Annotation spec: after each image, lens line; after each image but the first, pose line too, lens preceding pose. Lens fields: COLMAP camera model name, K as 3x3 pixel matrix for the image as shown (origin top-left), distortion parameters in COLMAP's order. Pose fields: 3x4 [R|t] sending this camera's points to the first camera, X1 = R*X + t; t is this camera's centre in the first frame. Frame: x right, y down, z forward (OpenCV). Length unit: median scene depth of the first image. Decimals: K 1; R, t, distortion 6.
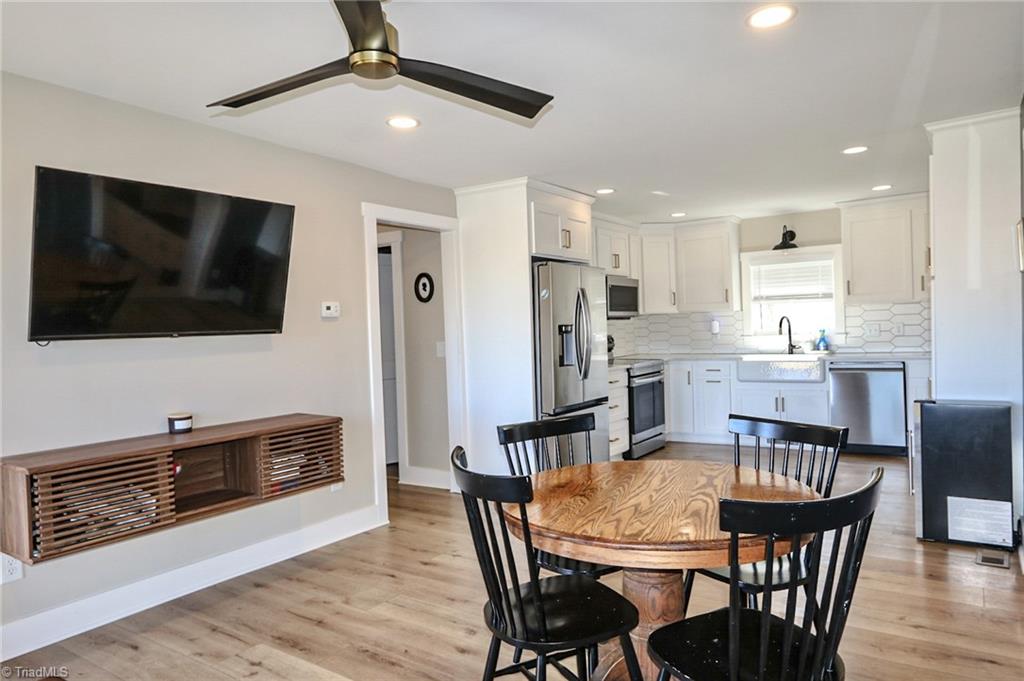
lens RADIAL K [[683.8, 0, 512.0], [0, 683.8, 340.5], [0, 0, 1]] dist [0.002015, 0.001111]
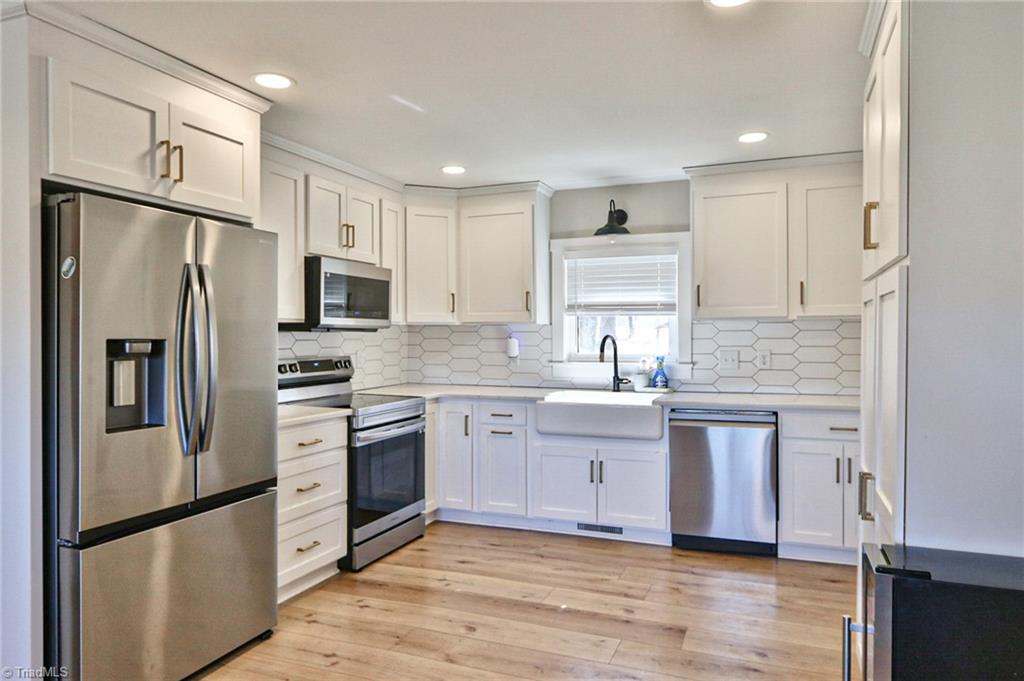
lens RADIAL K [[662.5, 0, 512.0], [0, 662.5, 340.5], [0, 0, 1]] dist [-0.031617, -0.000107]
pose [[0.978319, 0.031353, 0.204716, 0.176308], [-0.028342, 0.999443, -0.017626, -0.016253], [-0.205154, 0.011442, 0.978663, 0.392064]]
